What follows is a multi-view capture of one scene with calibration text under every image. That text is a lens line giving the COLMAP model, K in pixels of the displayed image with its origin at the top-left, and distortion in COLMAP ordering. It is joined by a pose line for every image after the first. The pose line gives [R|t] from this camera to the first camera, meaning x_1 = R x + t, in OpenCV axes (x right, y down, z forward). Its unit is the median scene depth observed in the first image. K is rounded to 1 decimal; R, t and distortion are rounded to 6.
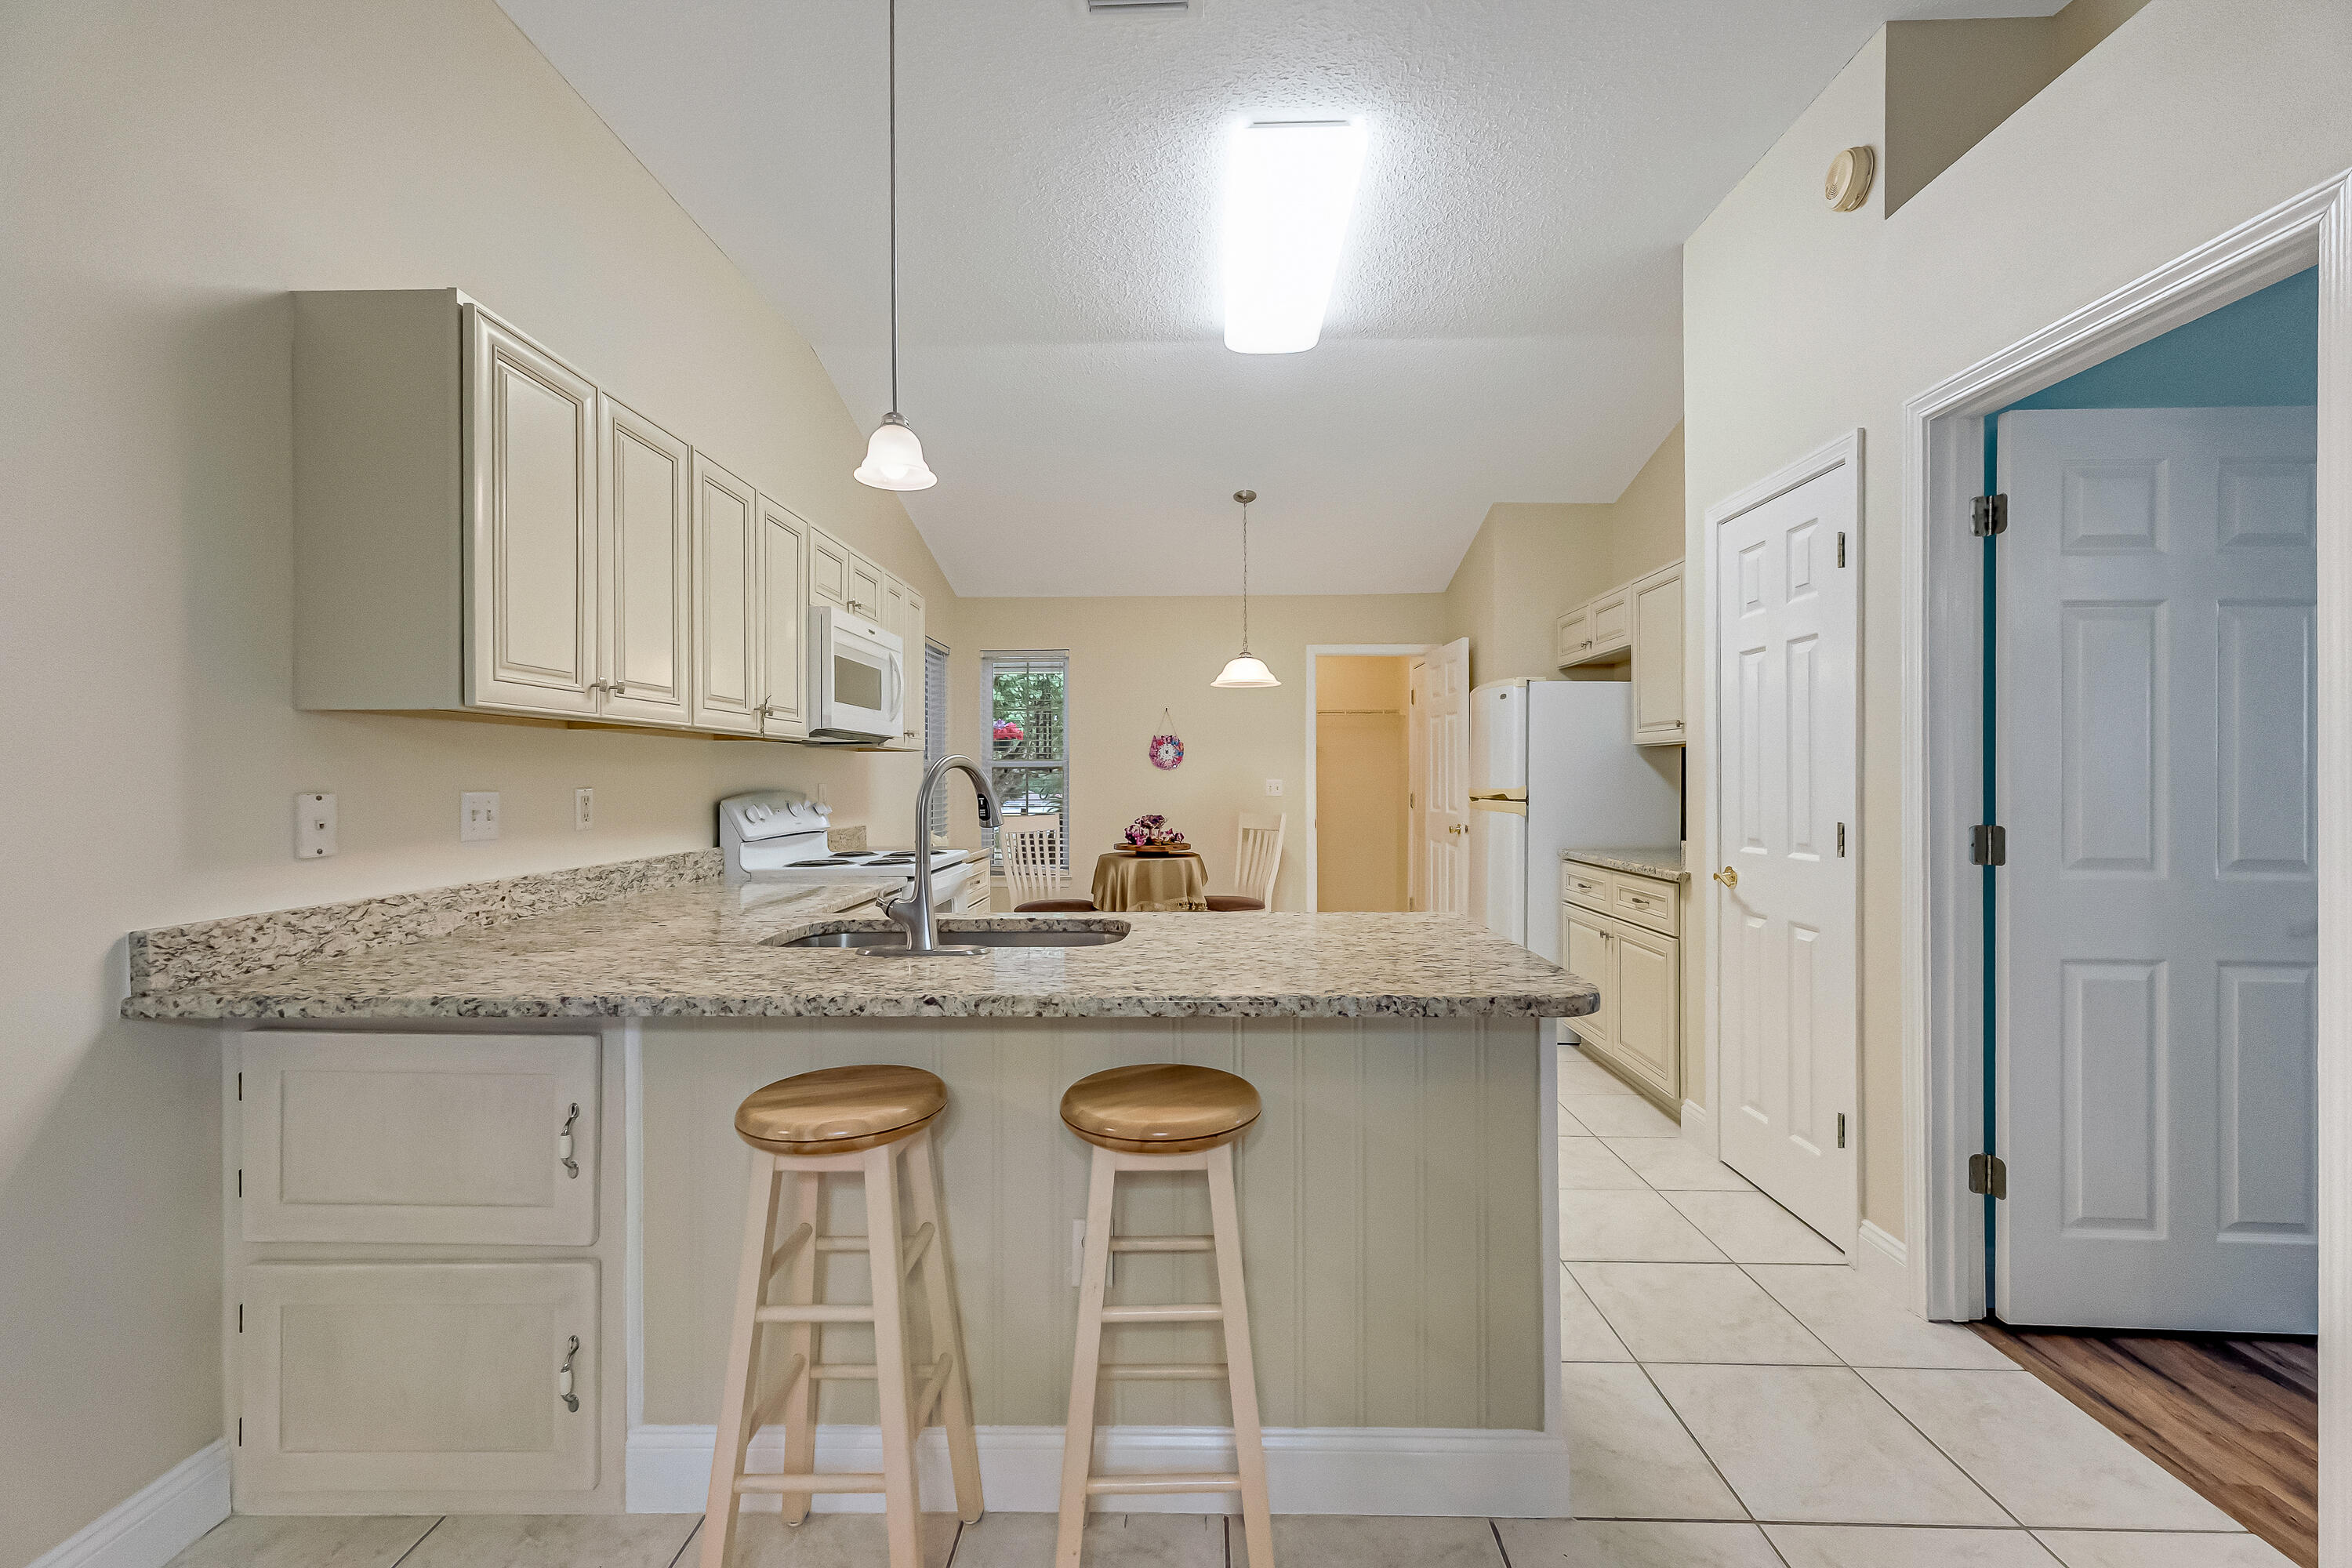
lens RADIAL K [[994.8, 0, 1183.8], [0, 994.8, 780.3], [0, 0, 1]] dist [0.004824, 0.000737]
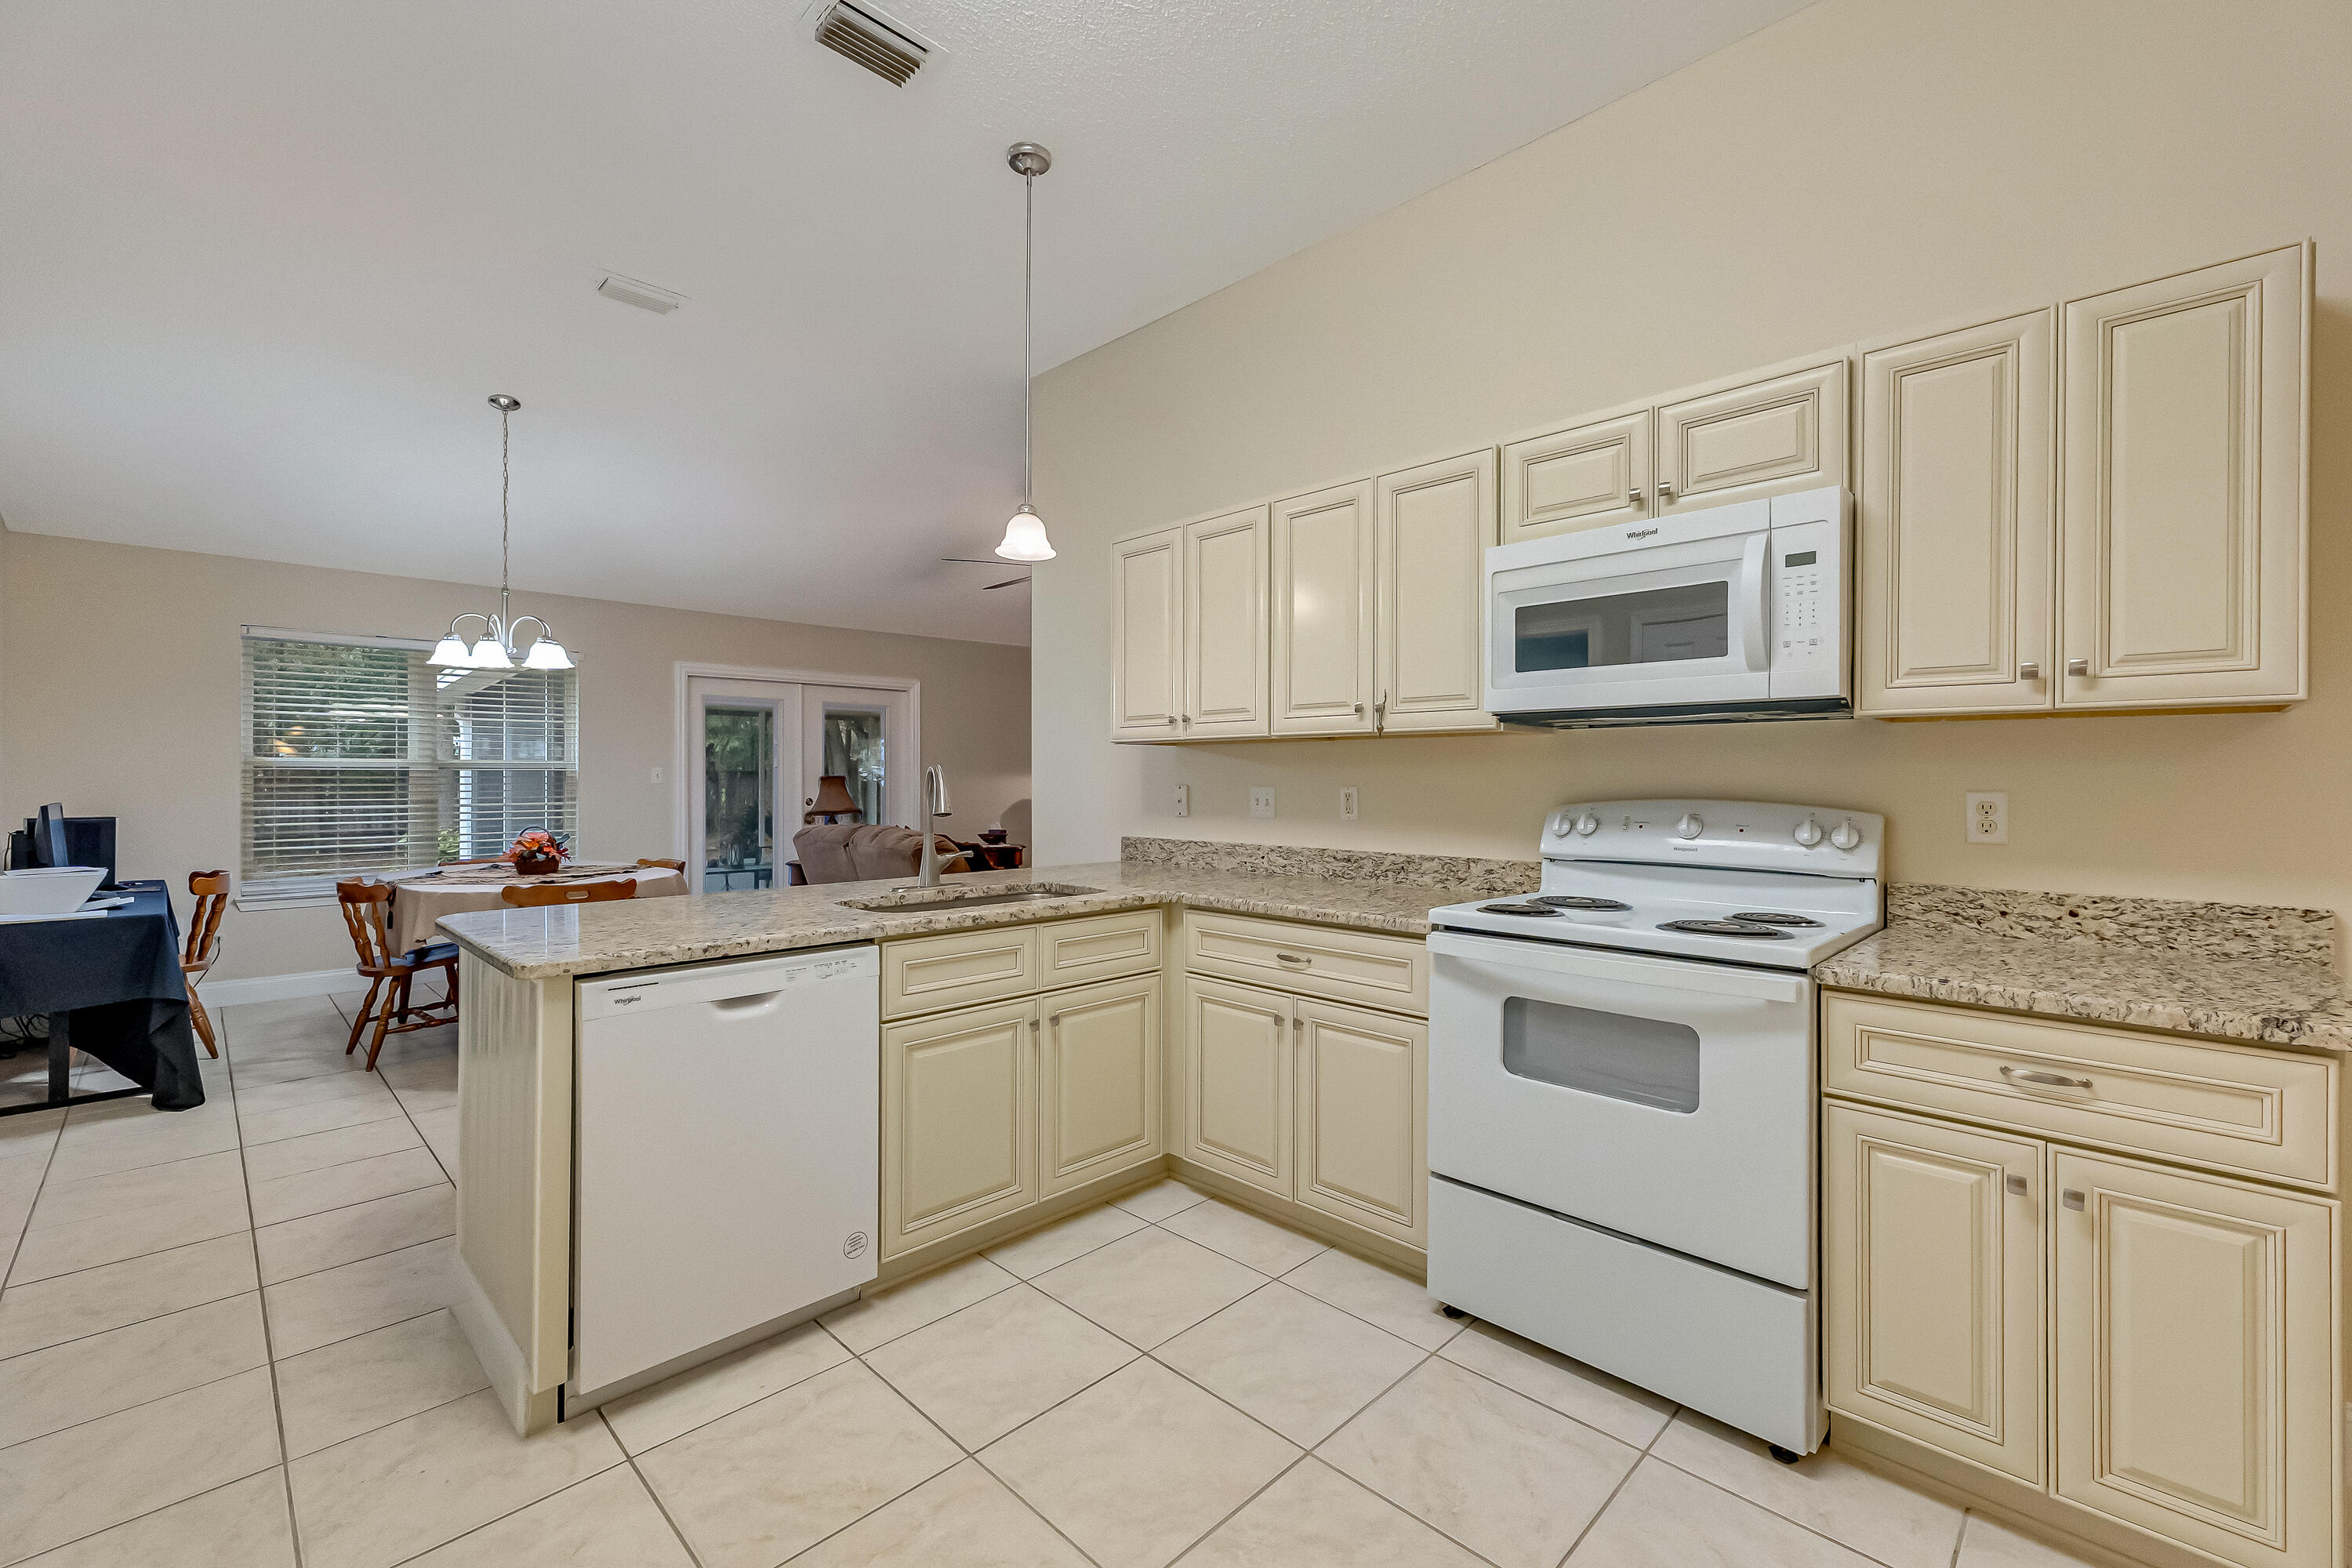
lens RADIAL K [[994.8, 0, 1167.0], [0, 994.8, 779.1], [0, 0, 1]] dist [0.004824, 0.000737]
pose [[-0.698703, 0.003537, -0.715403, 0.534973], [-0.001109, 0.999981, 0.006027, -0.010487], [0.715411, 0.005005, -0.698686, 2.066386]]
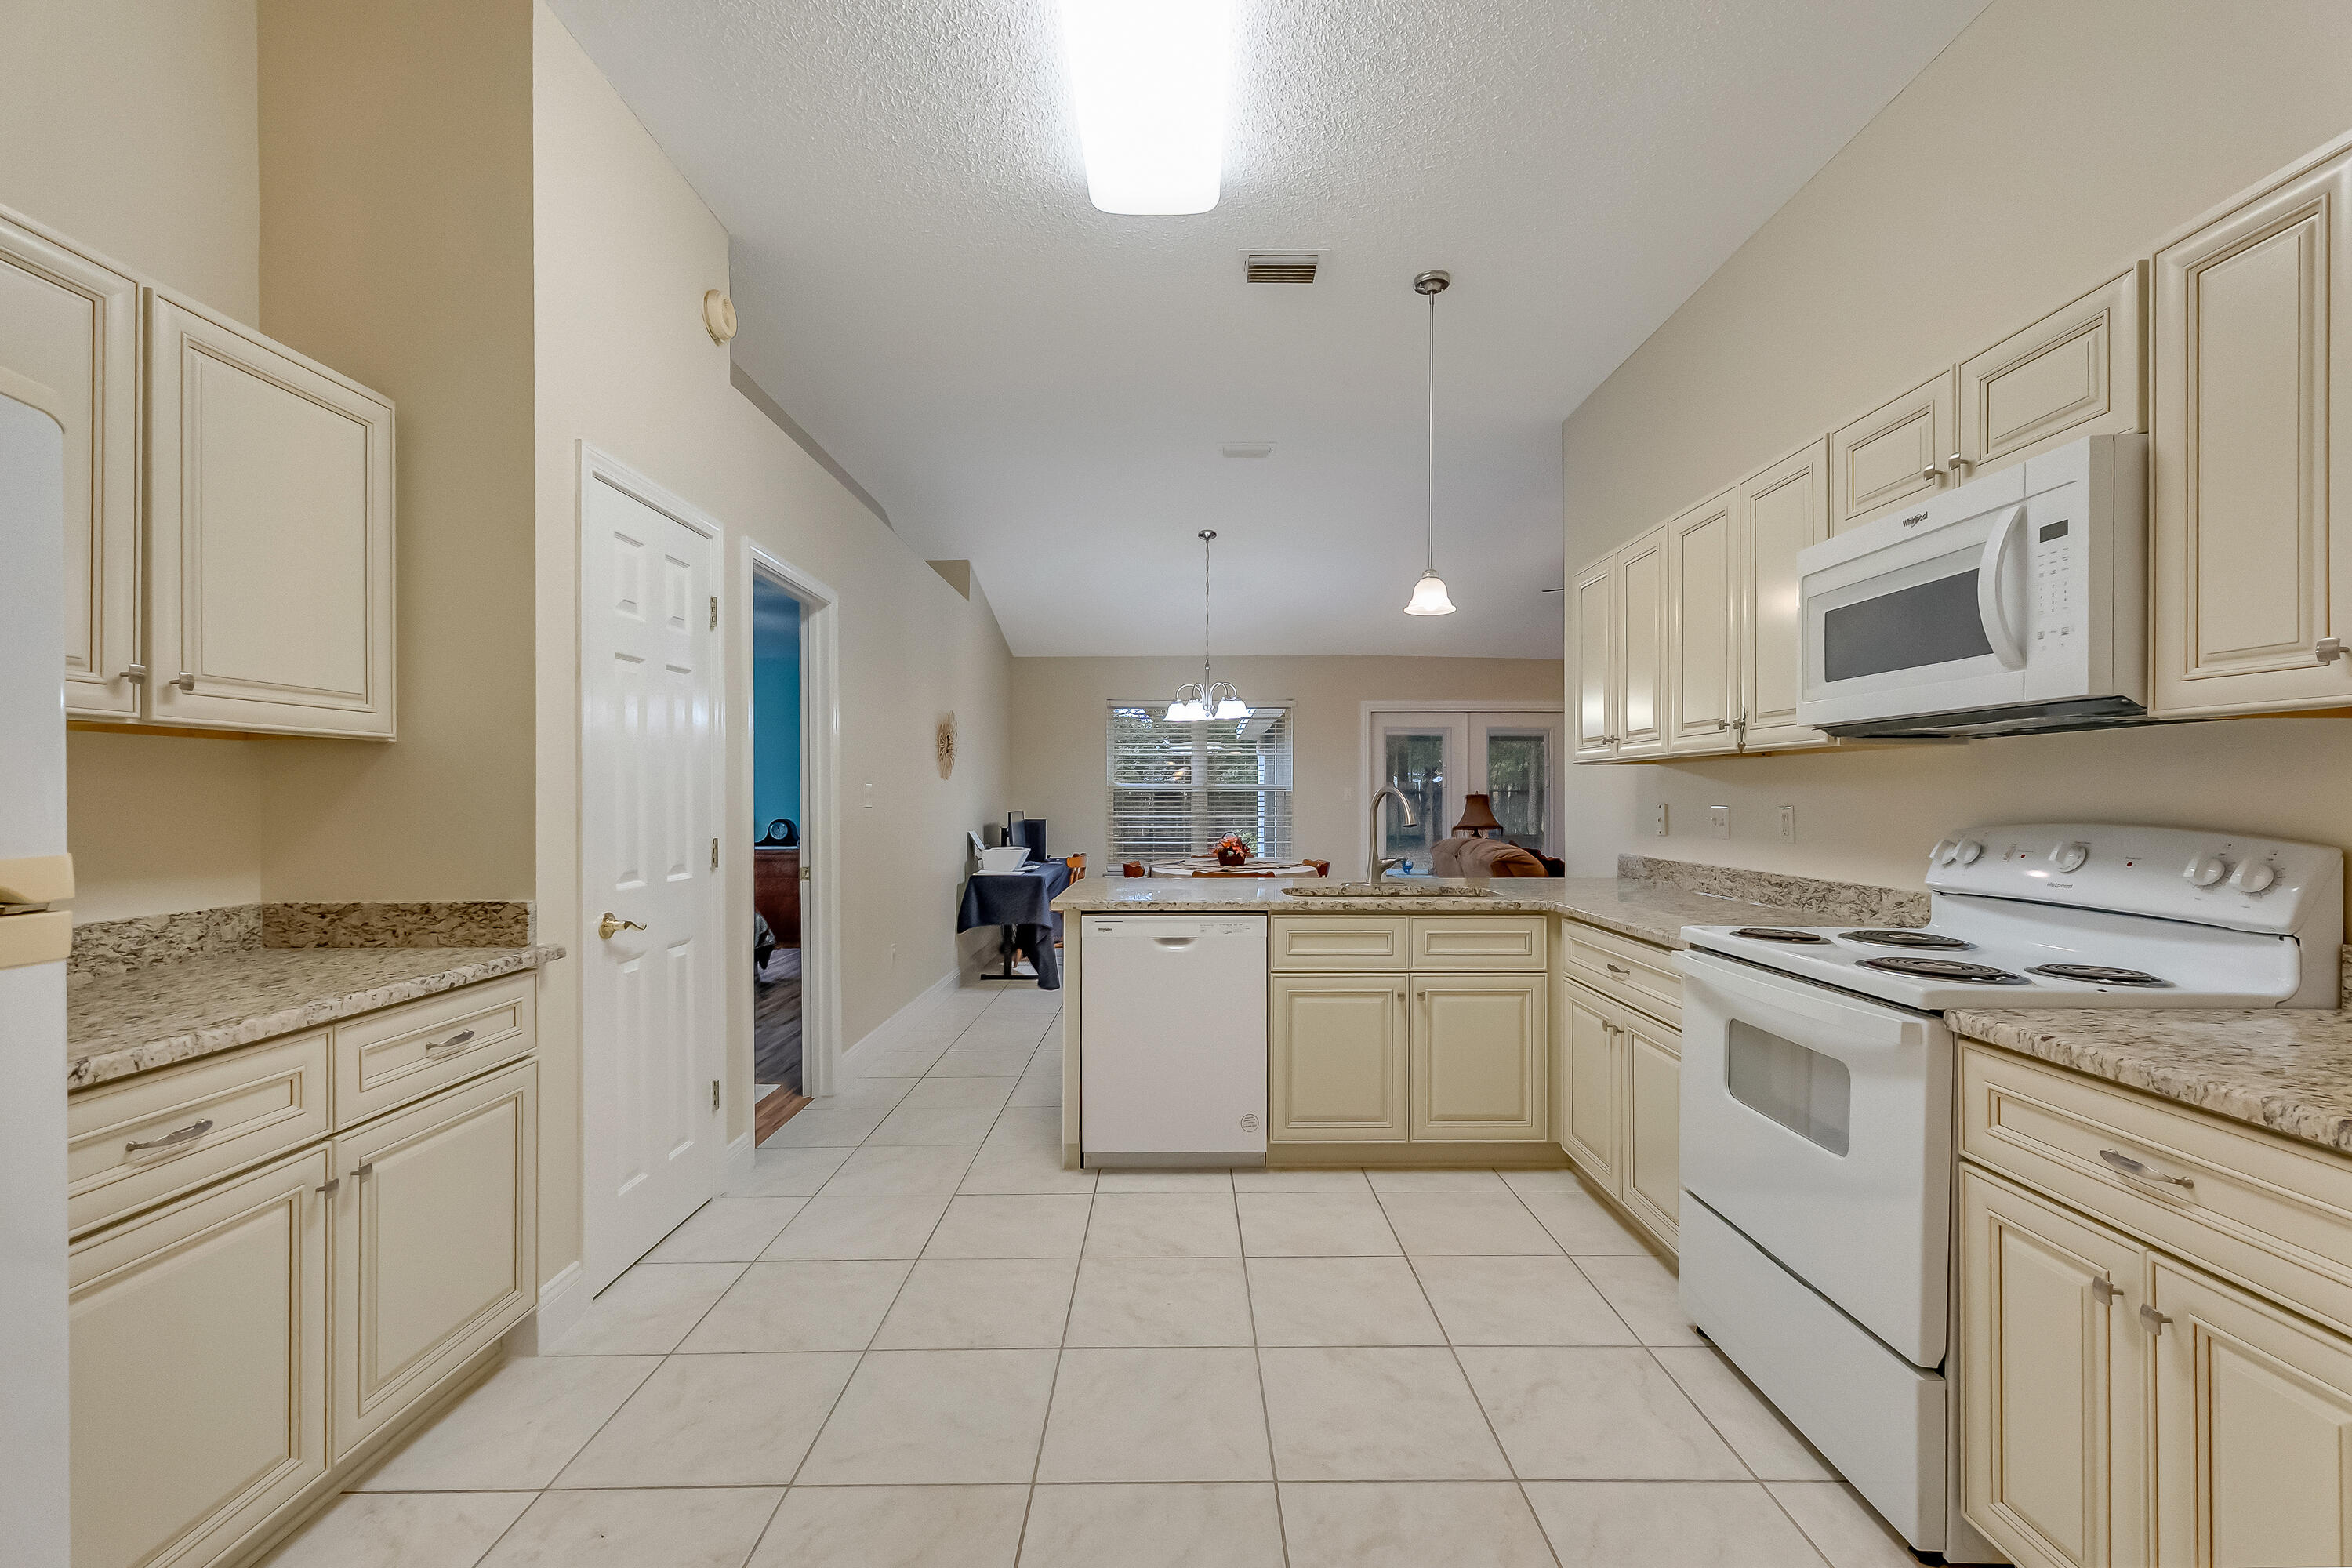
lens RADIAL K [[994.8, 0, 1143.6], [0, 994.8, 792.2], [0, 0, 1]] dist [0.004824, 0.000737]
pose [[-0.999902, 0.004301, 0.013338, 0.147228], [0.004295, 0.999991, -0.000416, -0.013073], [-0.013339, -0.000359, -0.999911, 2.616056]]
